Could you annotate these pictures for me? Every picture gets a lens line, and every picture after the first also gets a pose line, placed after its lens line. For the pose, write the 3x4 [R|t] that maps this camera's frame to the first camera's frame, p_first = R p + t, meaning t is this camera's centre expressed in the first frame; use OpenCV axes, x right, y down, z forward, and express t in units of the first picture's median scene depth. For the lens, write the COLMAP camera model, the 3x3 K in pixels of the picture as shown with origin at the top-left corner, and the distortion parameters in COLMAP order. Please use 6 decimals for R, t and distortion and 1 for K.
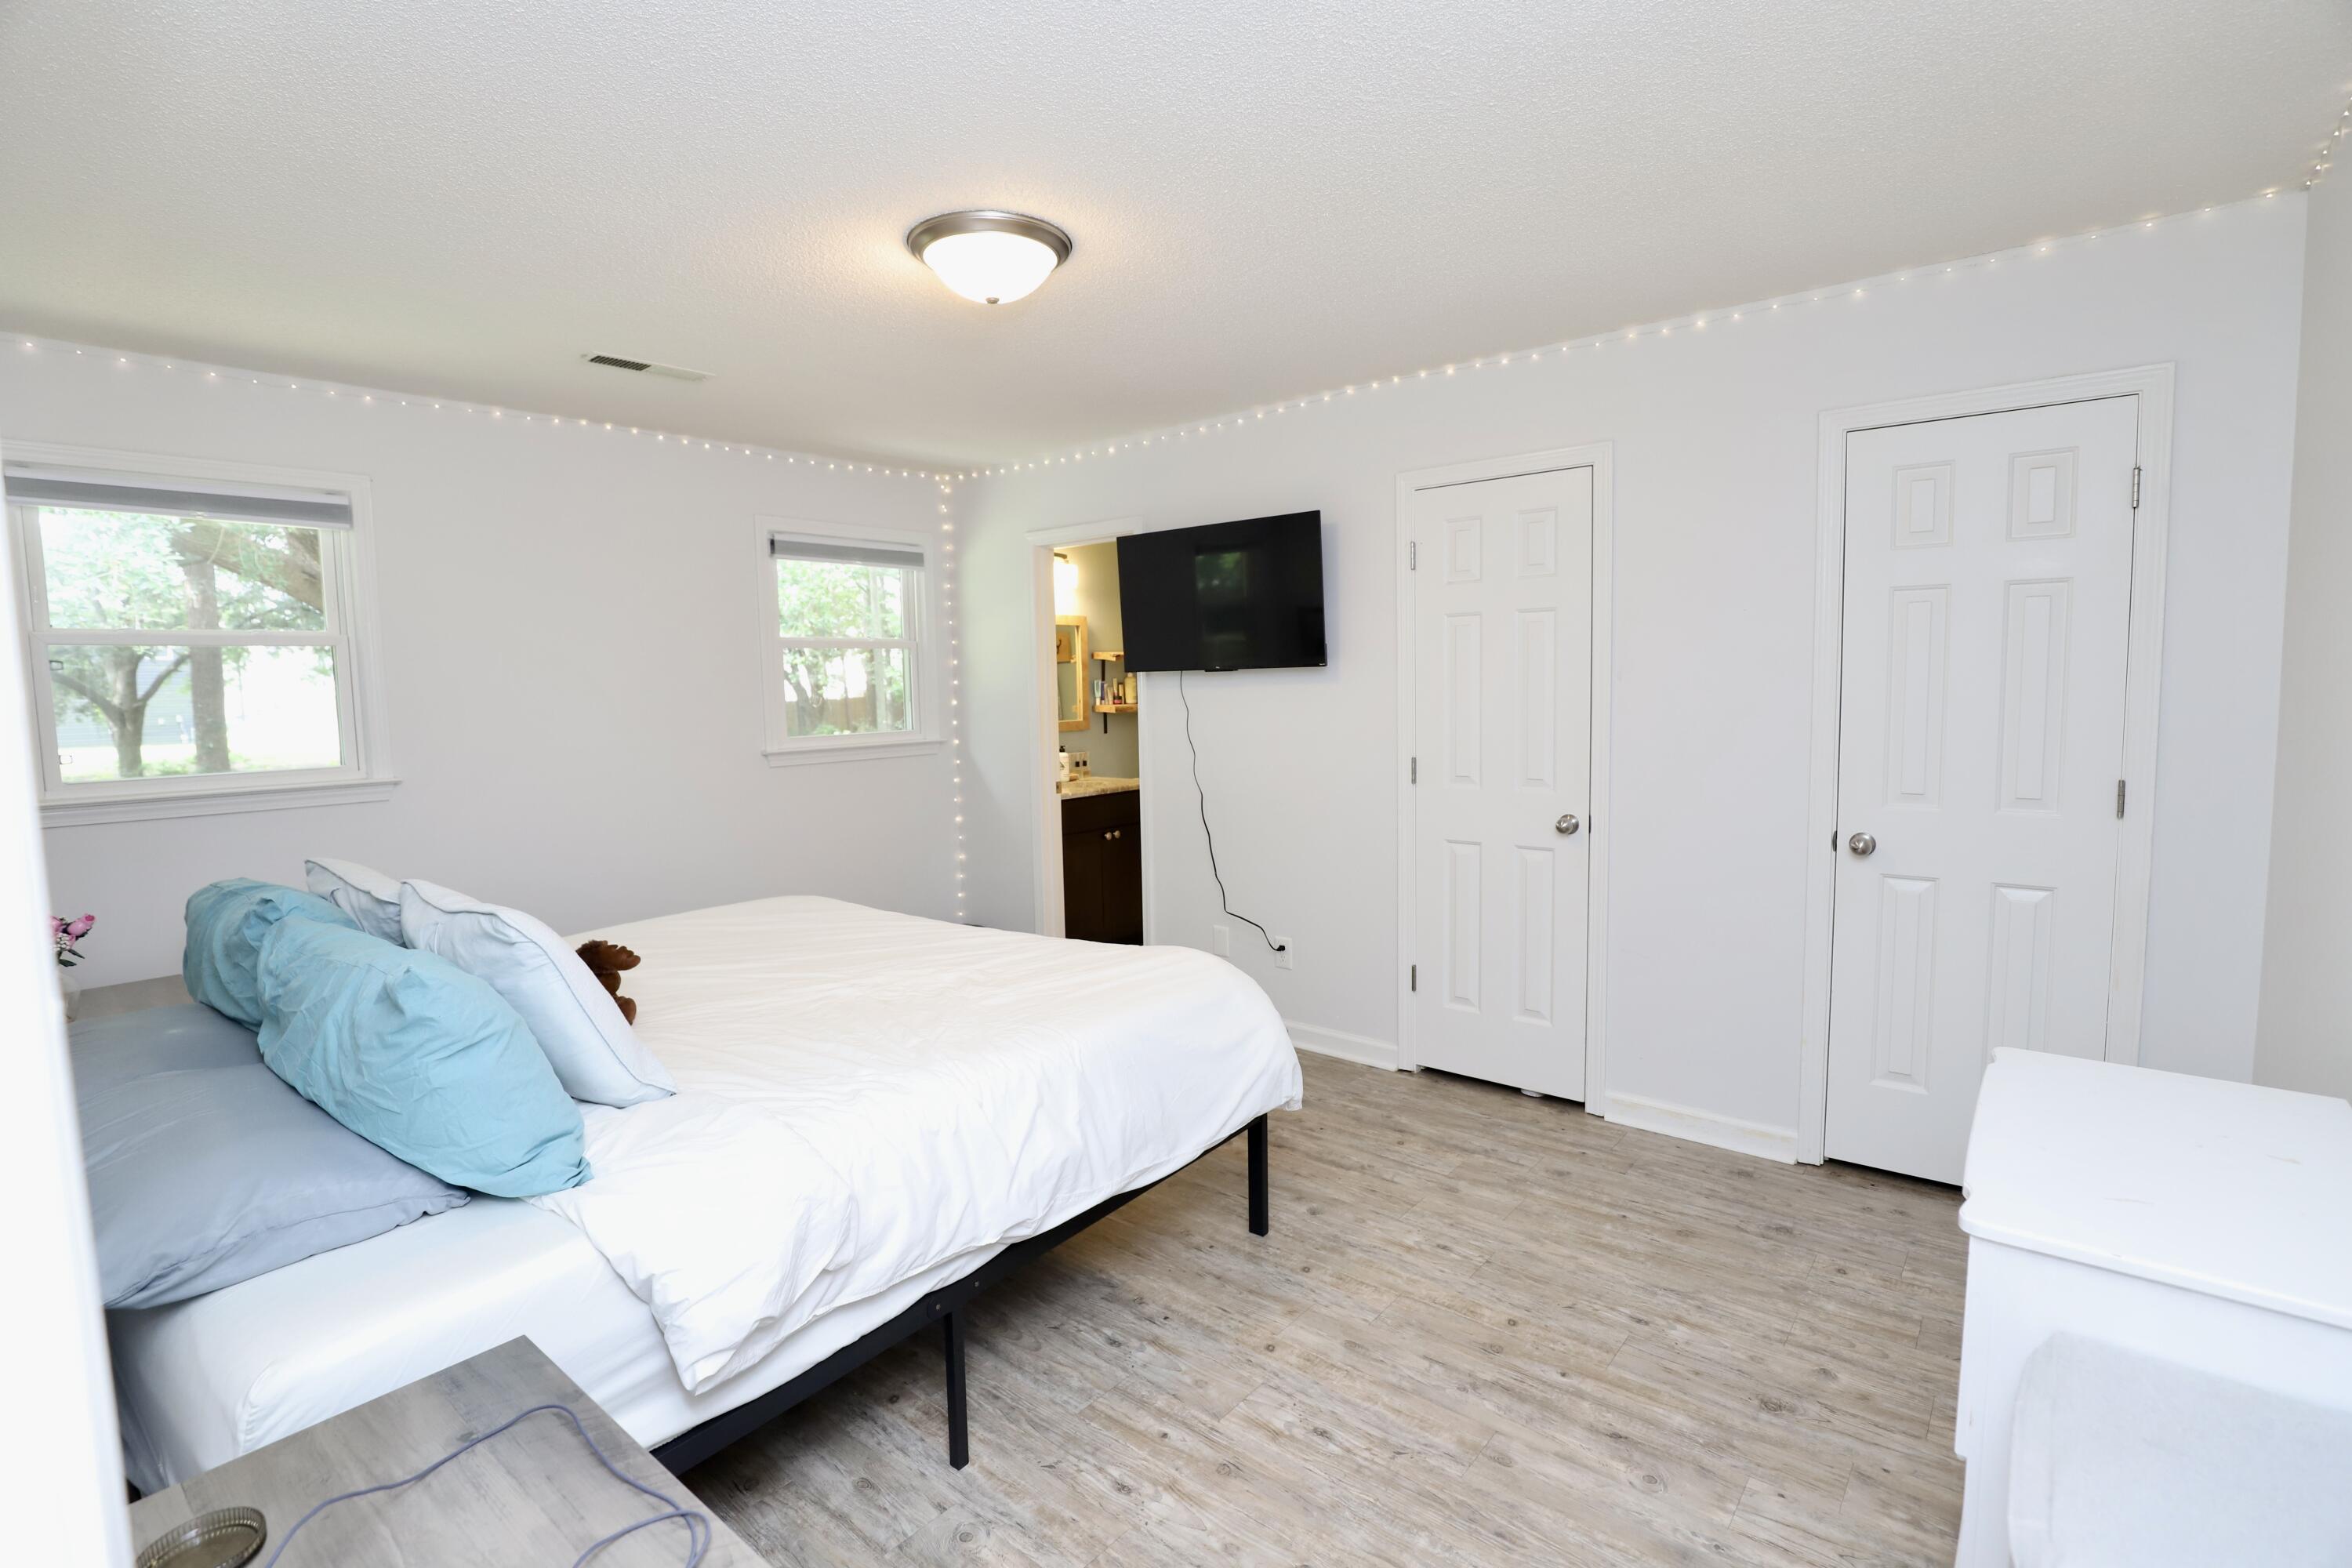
lens RADIAL K [[1079.5, 0, 1170.7], [0, 1079.5, 780.6], [0, 0, 1]] dist [-0.033742, 0.003452]
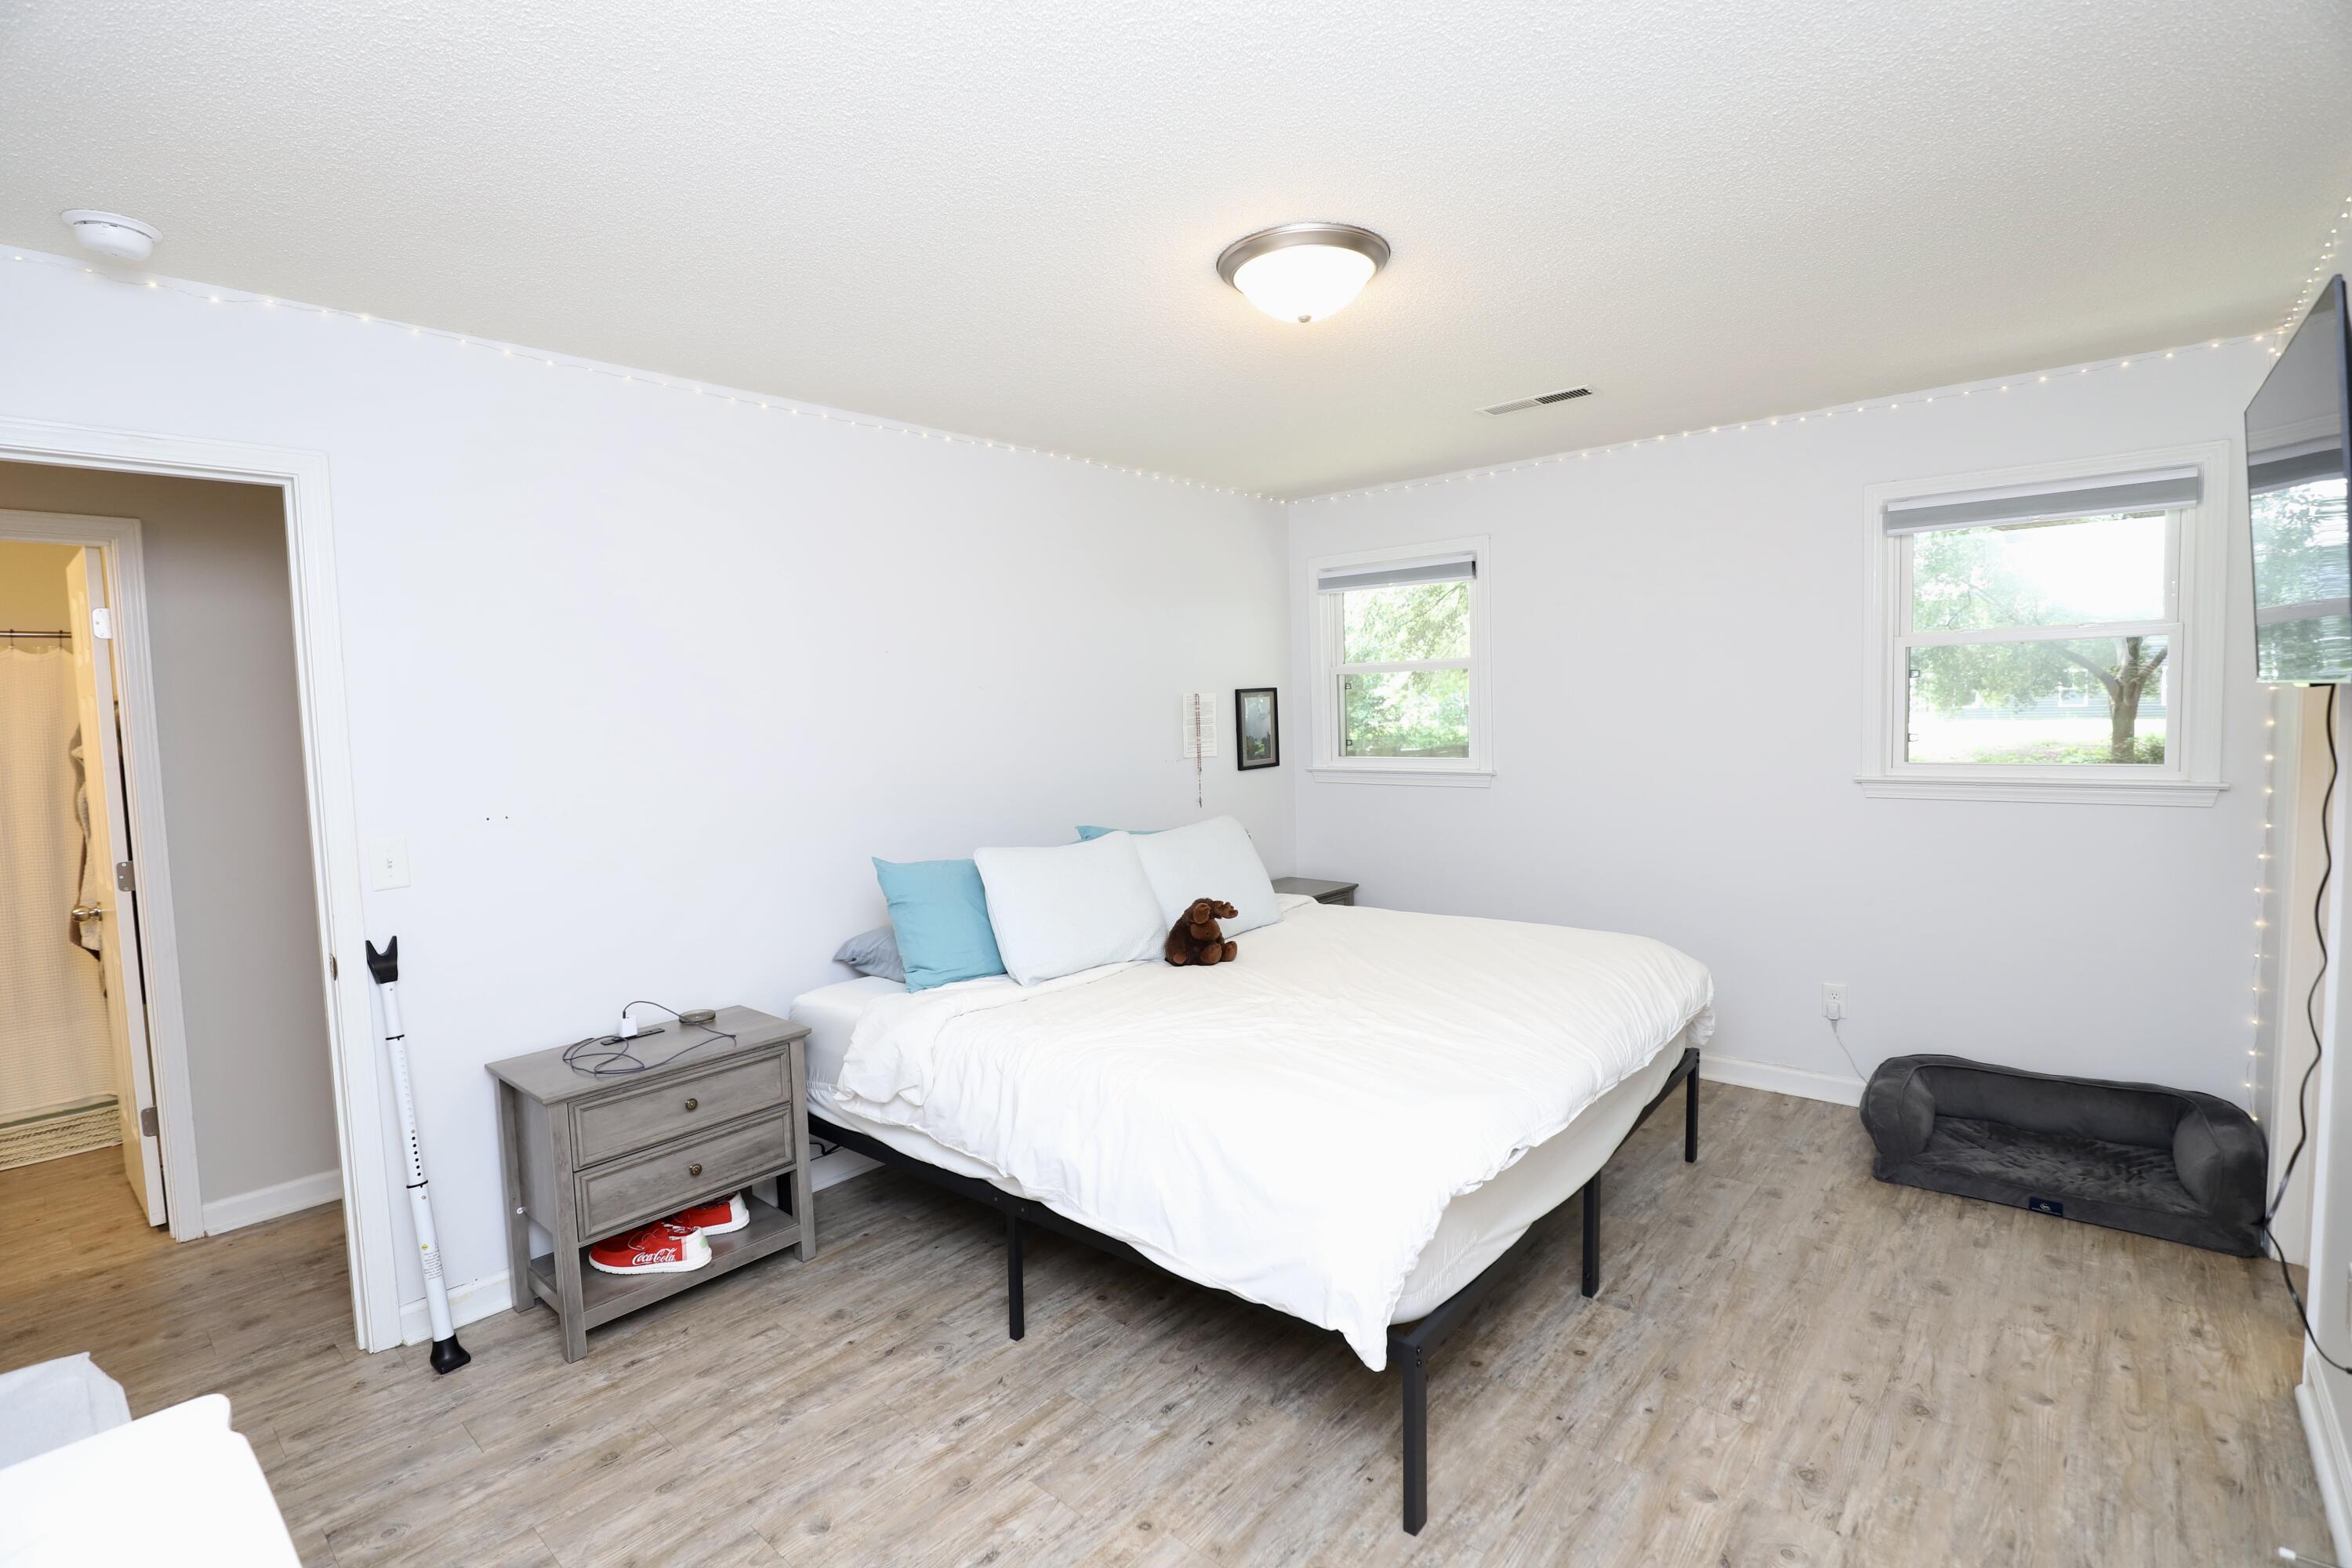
lens RADIAL K [[1079.5, 0, 1173.8], [0, 1079.5, 788.5], [0, 0, 1]] dist [-0.033742, 0.003452]
pose [[-0.020695, 0.097532, -0.995017, 0.850916], [-0.060653, 0.993275, 0.098622, -0.130969], [0.997944, 0.062392, -0.014641, 0.972205]]
